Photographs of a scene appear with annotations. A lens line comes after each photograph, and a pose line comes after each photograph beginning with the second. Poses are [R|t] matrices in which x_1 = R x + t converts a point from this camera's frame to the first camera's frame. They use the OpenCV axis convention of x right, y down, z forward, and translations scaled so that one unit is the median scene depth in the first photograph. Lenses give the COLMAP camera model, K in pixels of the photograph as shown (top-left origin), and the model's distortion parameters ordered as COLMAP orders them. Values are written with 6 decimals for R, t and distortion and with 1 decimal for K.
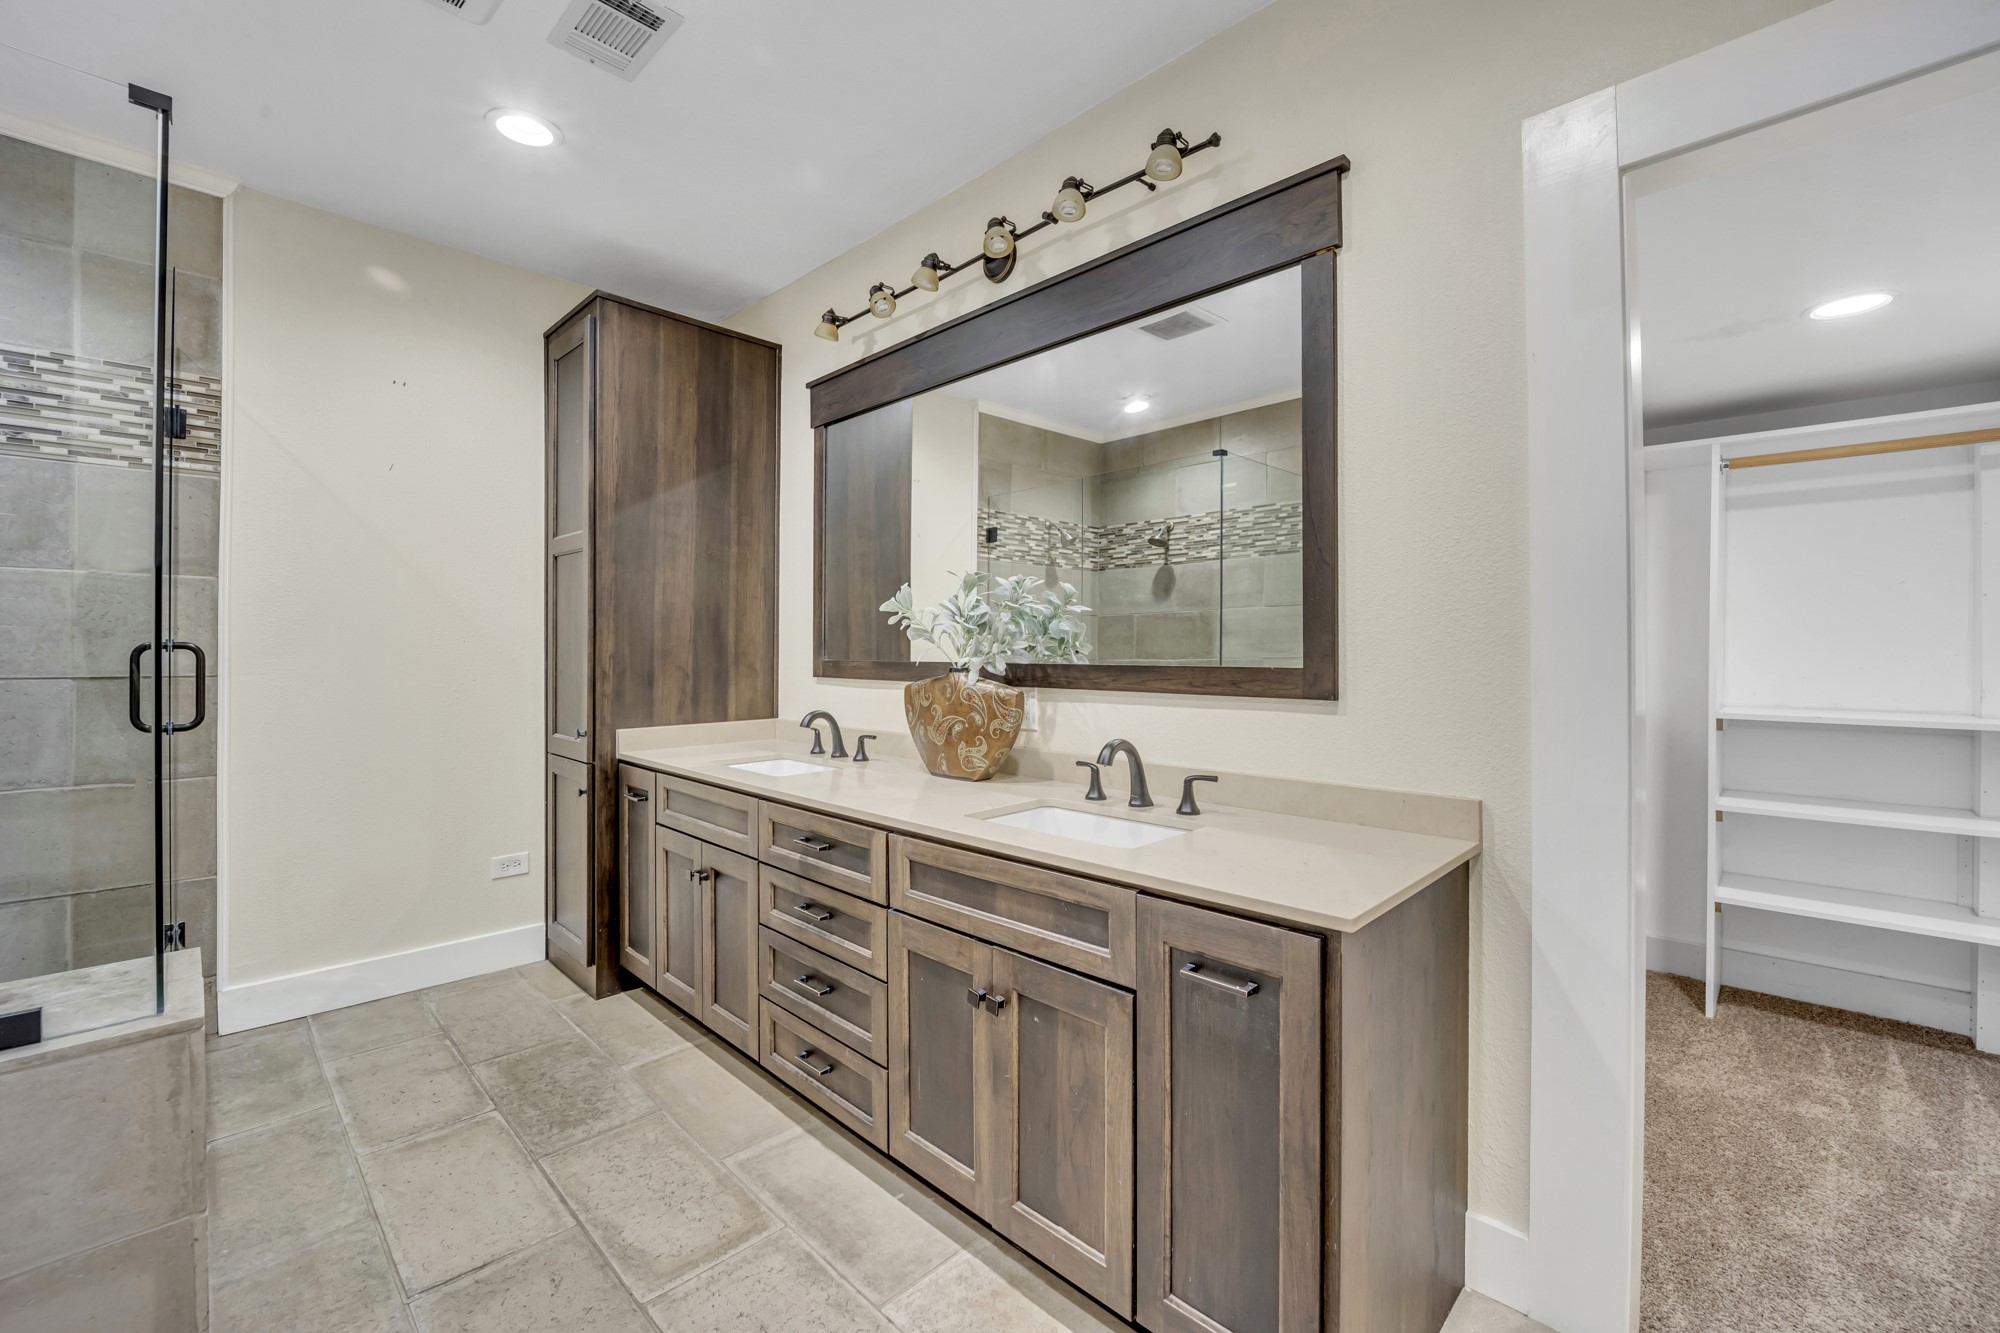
lens RADIAL K [[816.5, 0, 999.0], [0, 816.5, 655.7], [0, 0, 1]] dist [-0.006145, -0.003332]
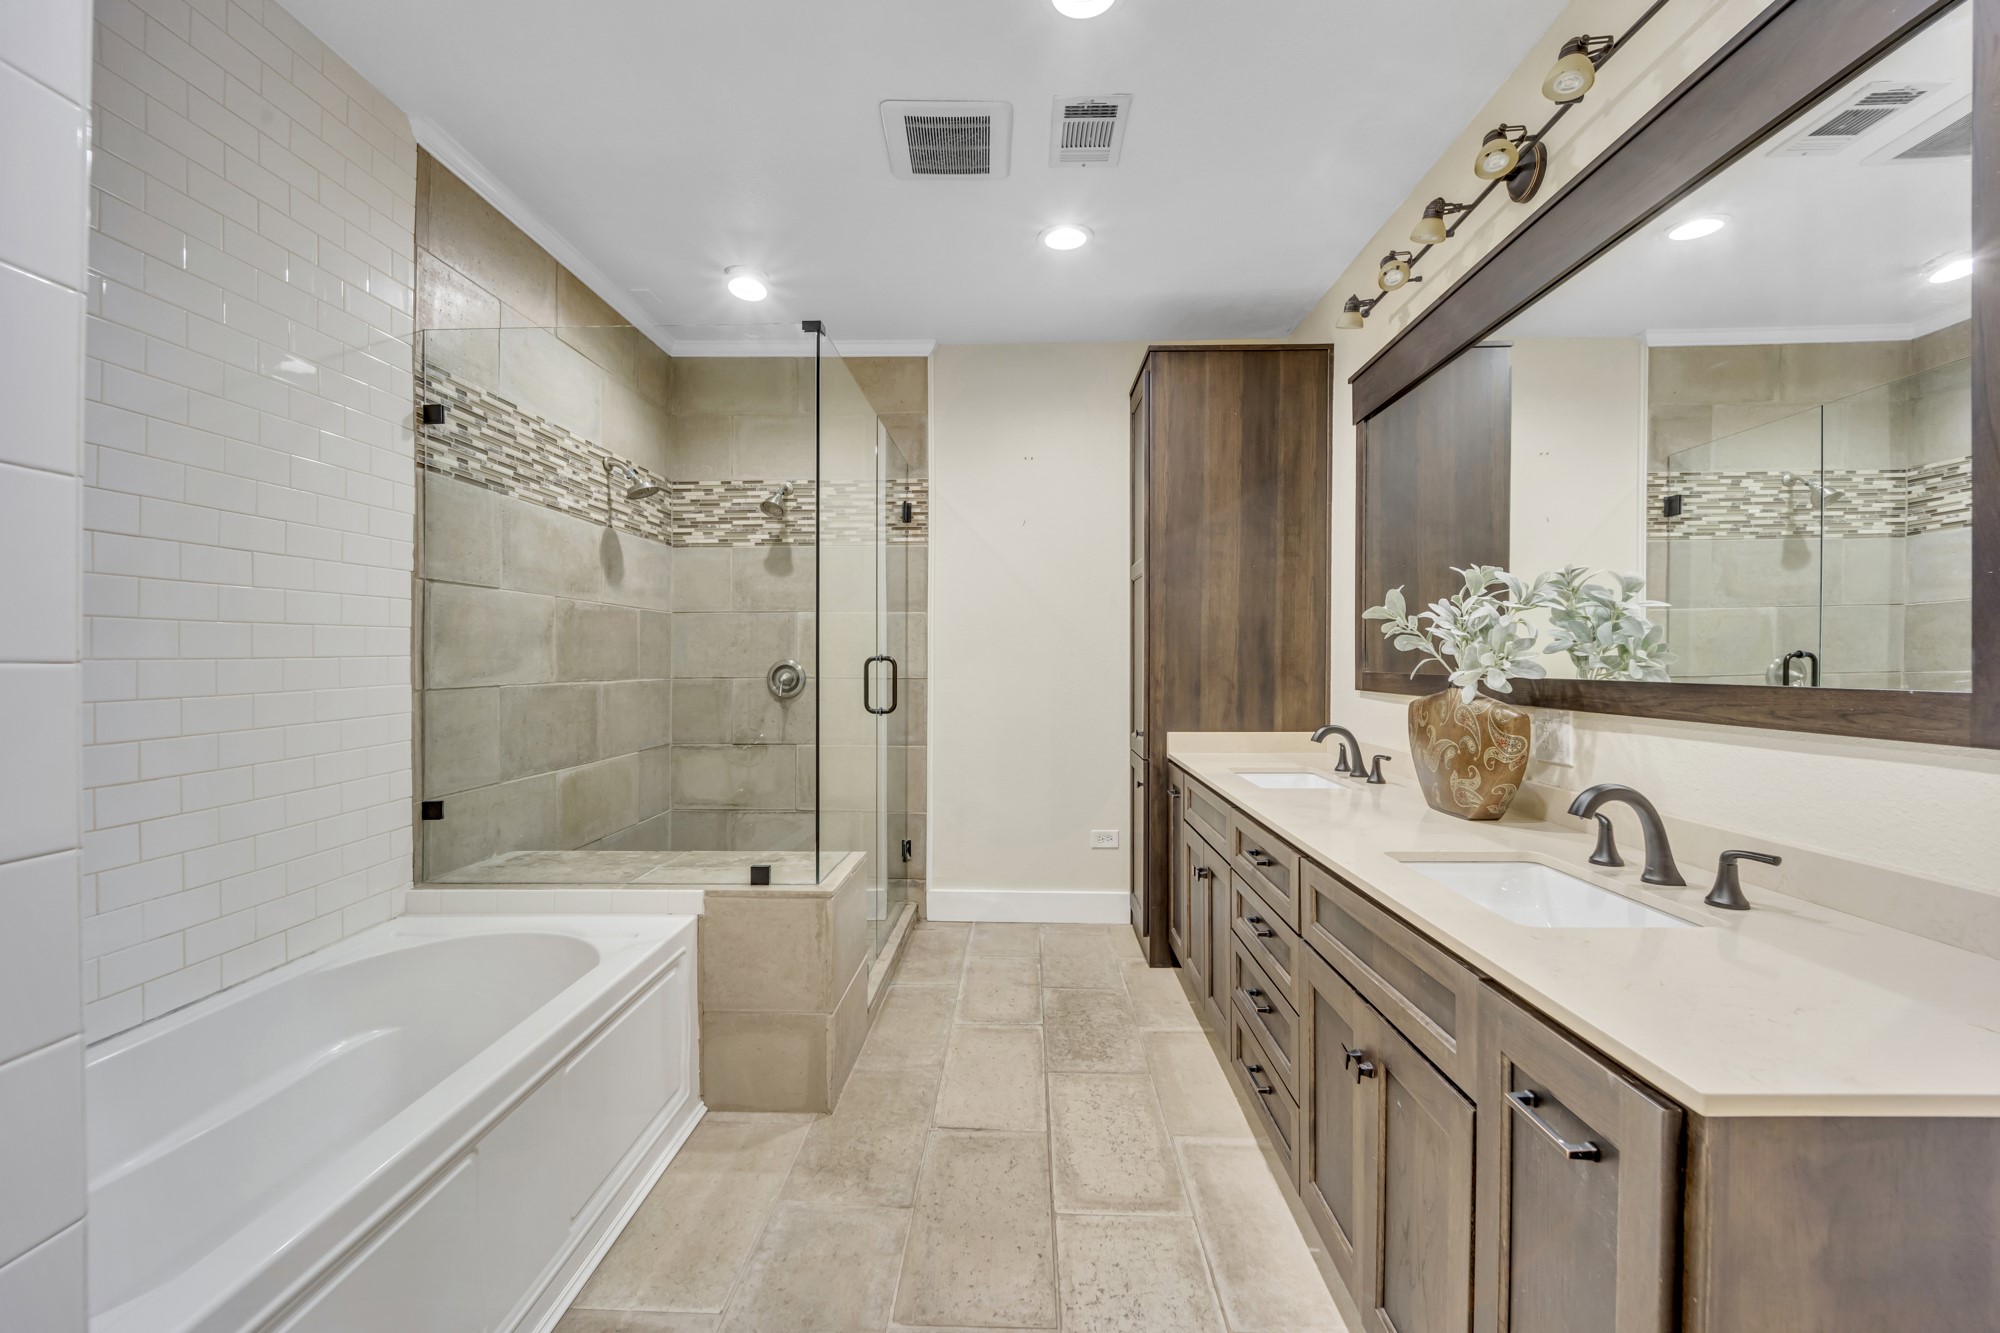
lens RADIAL K [[816.5, 0, 1001.1], [0, 816.5, 666.5], [0, 0, 1]] dist [-0.006145, -0.003332]
pose [[0.678470, 0.004516, -0.734615, 0.236996], [-0.002796, 0.999990, 0.003565, -0.003244], [0.734623, -0.000365, 0.678475, 0.082324]]
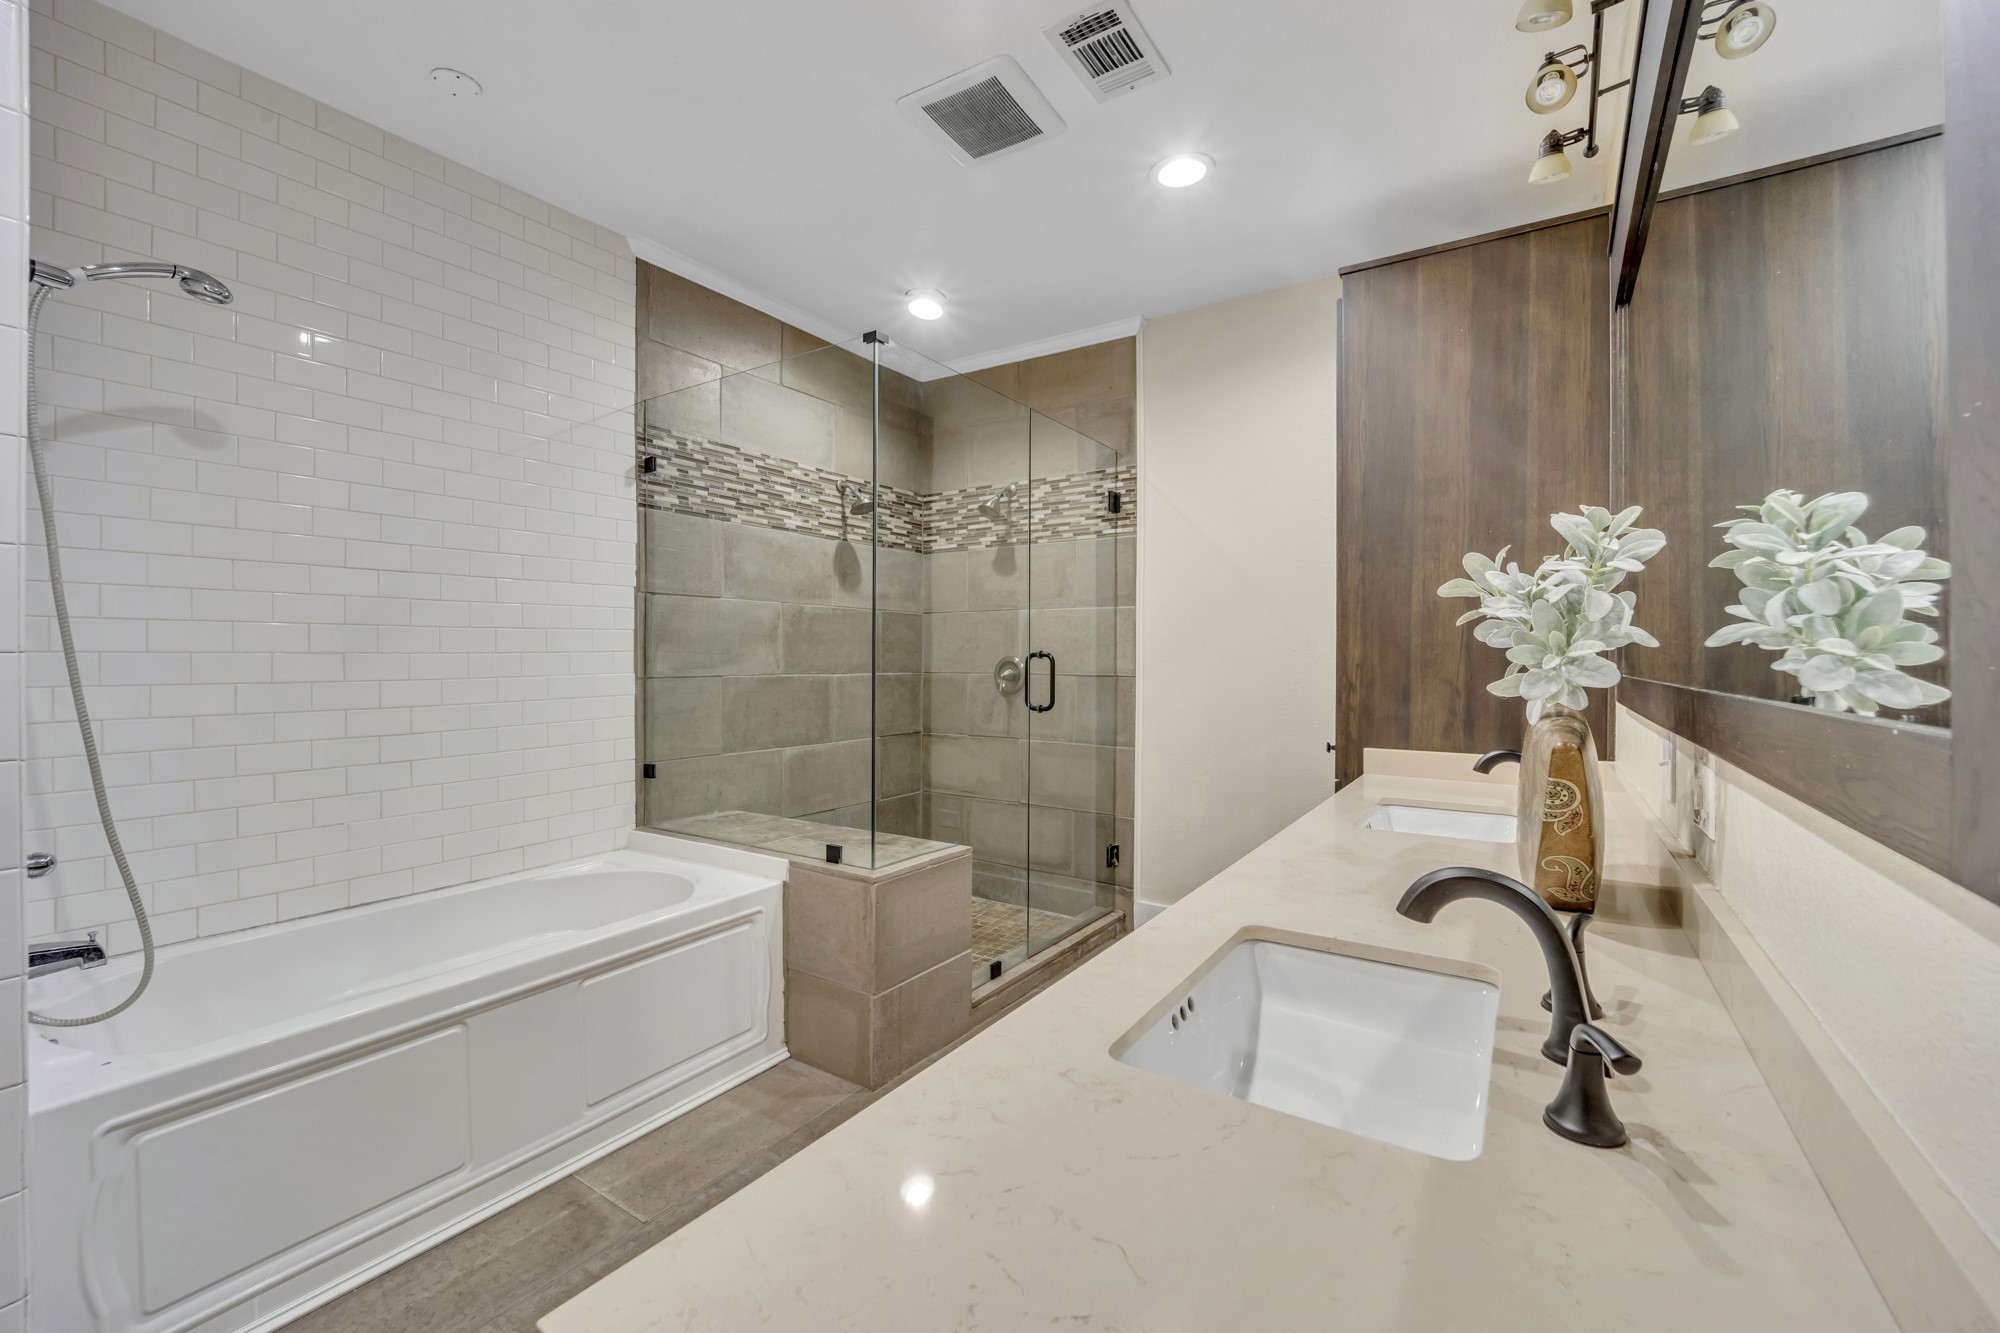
lens RADIAL K [[816.5, 0, 1005.7], [0, 816.5, 665.8], [0, 0, 1]] dist [-0.006145, -0.003332]
pose [[0.188915, 0.009673, -0.981946, 0.395471], [-0.008417, 0.999931, 0.008231, -0.003541], [0.981957, 0.006711, 0.188983, 0.523264]]
